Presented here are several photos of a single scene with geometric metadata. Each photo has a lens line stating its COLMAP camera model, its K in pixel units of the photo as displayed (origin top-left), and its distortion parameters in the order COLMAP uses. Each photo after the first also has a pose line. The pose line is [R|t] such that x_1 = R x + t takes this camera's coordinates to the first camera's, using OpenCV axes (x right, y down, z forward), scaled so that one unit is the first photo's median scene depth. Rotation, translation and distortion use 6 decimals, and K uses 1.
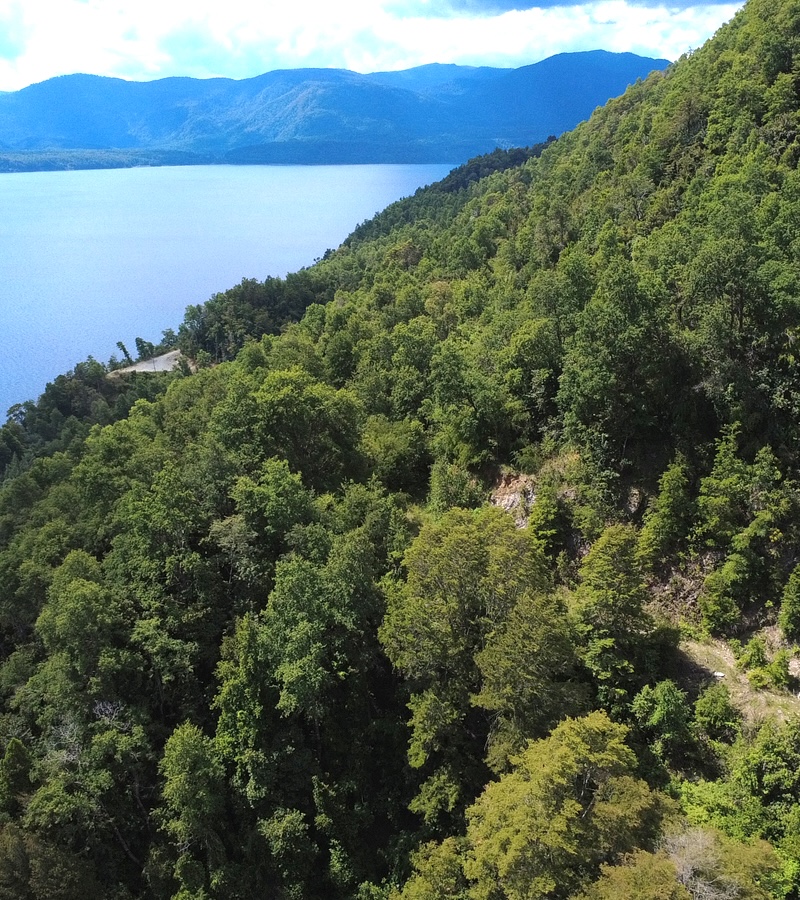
lens RADIAL K [[900.5, 0, 400.9], [0, 900.5, 453.0], [0, 0, 1]] dist [-0.003200, -0.000459]
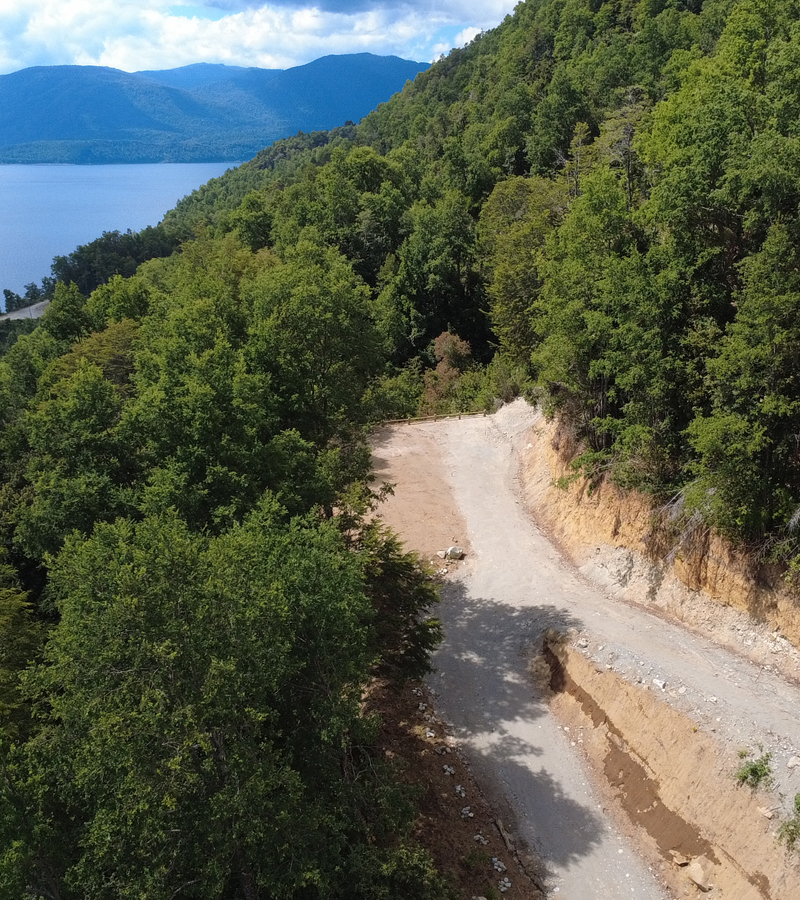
lens RADIAL K [[900.5, 0, 400.9], [0, 900.5, 453.0], [0, 0, 1]] dist [-0.003200, -0.000459]
pose [[0.972323, -0.078141, 0.220187, -0.091350], [0.078343, 0.996896, 0.007830, 0.088766], [-0.220115, 0.009637, 0.975426, -0.116539]]
